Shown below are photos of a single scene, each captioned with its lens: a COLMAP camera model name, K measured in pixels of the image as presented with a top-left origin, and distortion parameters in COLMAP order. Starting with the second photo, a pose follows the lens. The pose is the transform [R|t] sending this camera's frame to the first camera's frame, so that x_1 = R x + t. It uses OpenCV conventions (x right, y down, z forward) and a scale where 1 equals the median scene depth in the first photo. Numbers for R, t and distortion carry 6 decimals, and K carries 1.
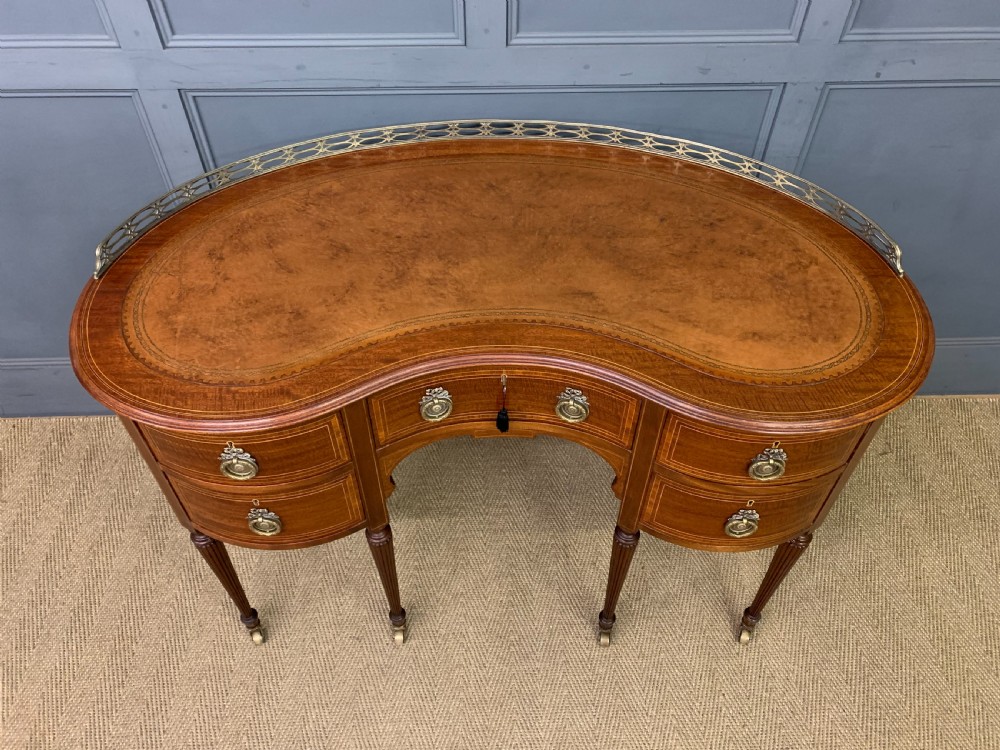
lens RADIAL K [[773.0, 0, 503.4], [0, 773.0, 377.3], [0, 0, 1]] dist [0.023813, -0.010929]
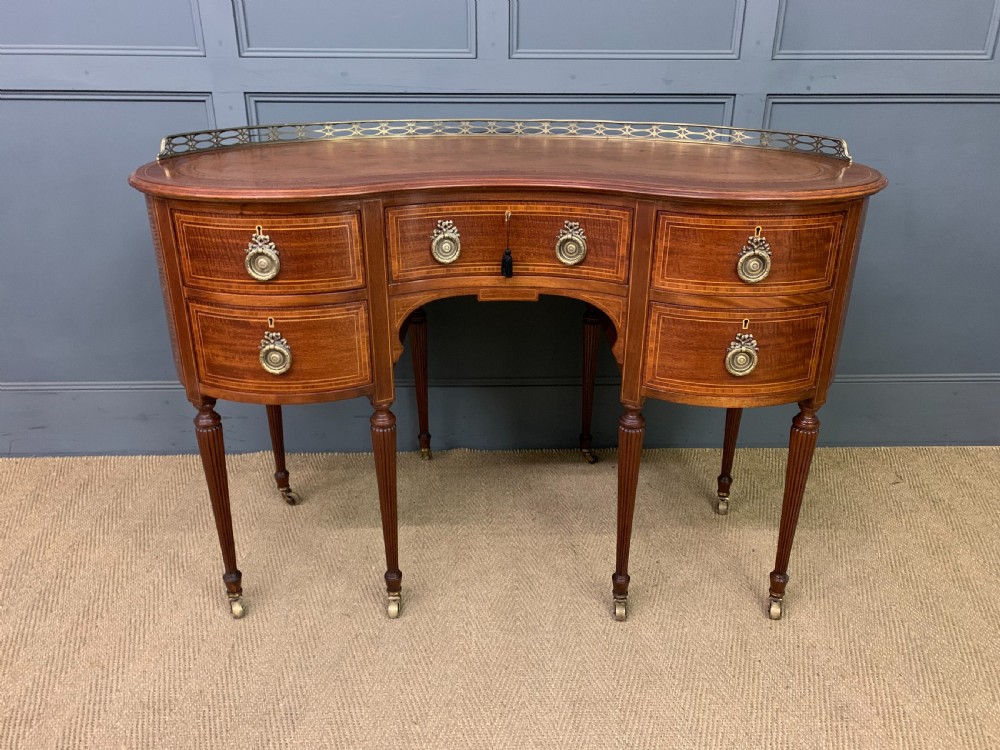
lens RADIAL K [[773.0, 0, 500.8], [0, 773.0, 366.4], [0, 0, 1]] dist [0.023813, -0.010929]
pose [[0.999983, -0.002594, -0.005298, -0.003548], [0.000053, 0.902073, -0.431583, 0.552321], [0.005899, 0.431575, 0.902058, 0.072380]]
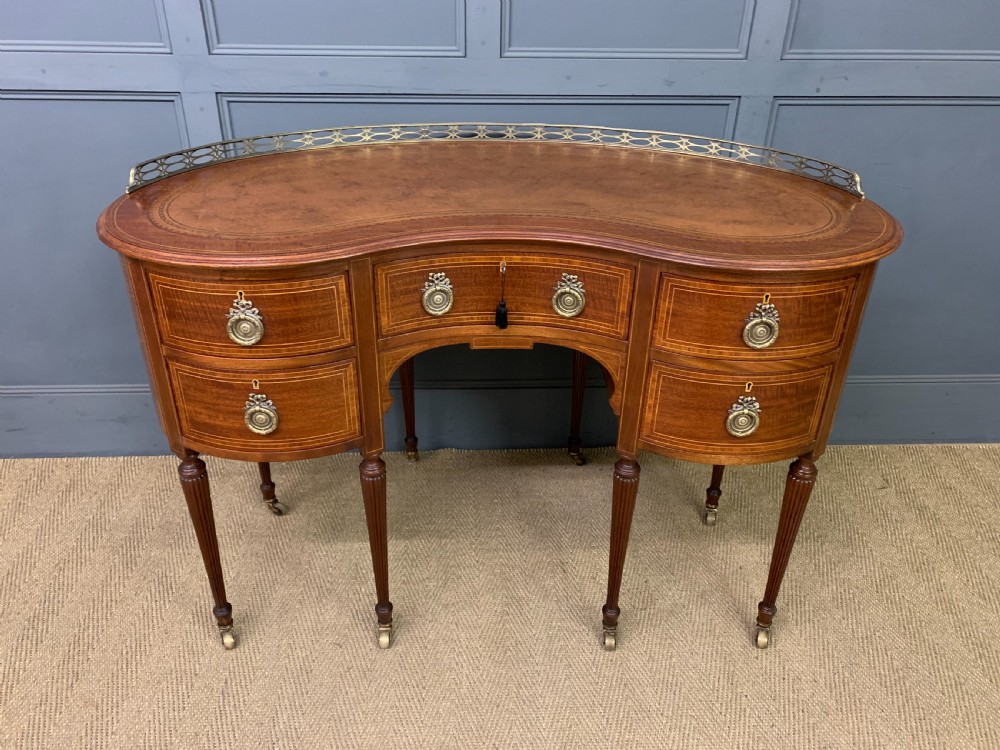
lens RADIAL K [[773.0, 0, 490.8], [0, 773.0, 367.0], [0, 0, 1]] dist [0.023813, -0.010929]
pose [[0.999947, -0.000202, 0.010339, -0.021923], [0.003564, 0.945282, -0.326235, 0.387584], [-0.009708, 0.326254, 0.945232, 0.038532]]
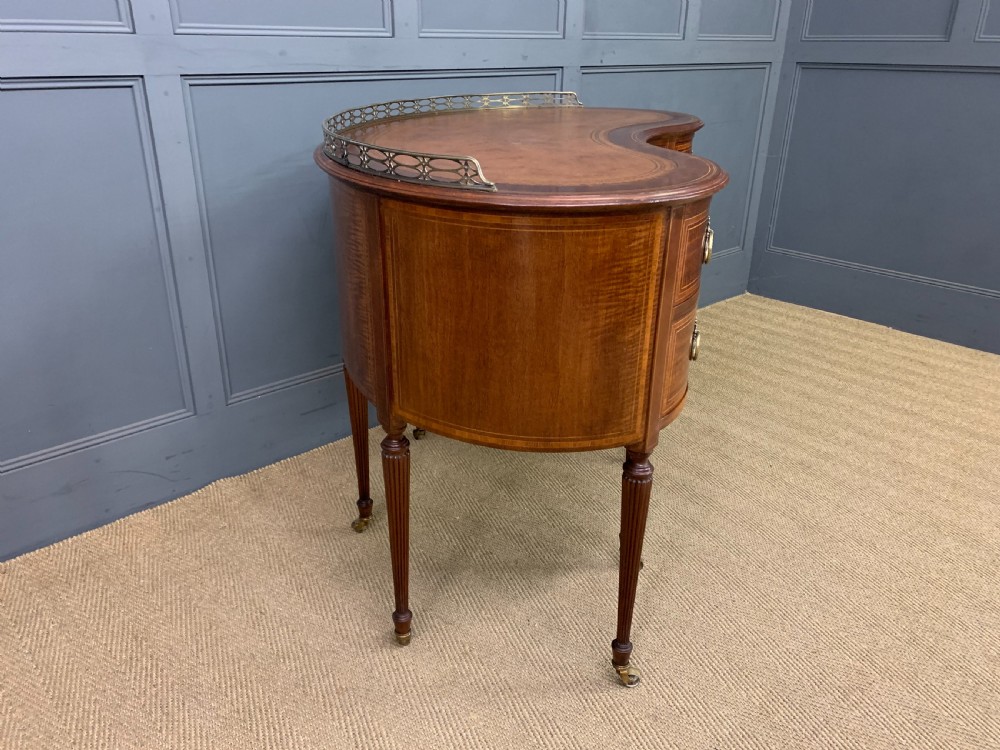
lens RADIAL K [[773.0, 0, 498.1], [0, 773.0, 373.3], [0, 0, 1]] dist [0.023813, -0.010929]
pose [[0.762899, -0.259306, 0.592237, -0.827119], [0.480052, 0.840787, -0.250255, 0.469883], [-0.433053, 0.475224, 0.765916, 0.161135]]
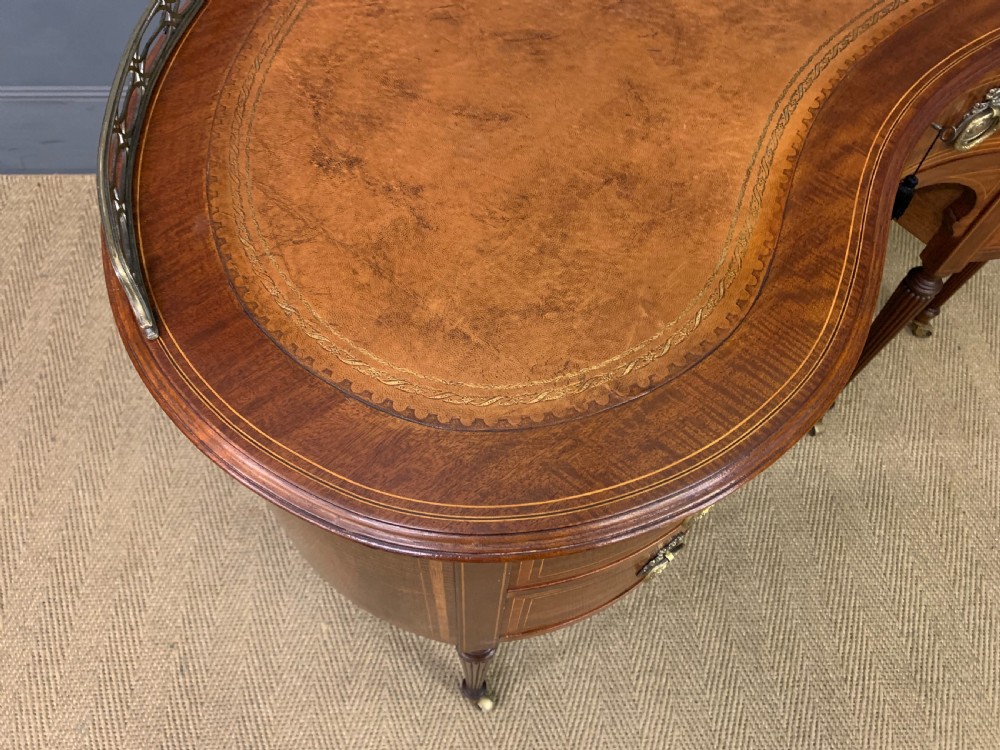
lens RADIAL K [[773.0, 0, 493.0], [0, 773.0, 381.5], [0, 0, 1]] dist [0.023813, -0.010929]
pose [[0.999828, 0.010730, 0.015134, -0.259931], [-0.013790, 0.975538, 0.219398, 0.112761], [-0.012410, -0.219569, 0.975518, 0.263699]]
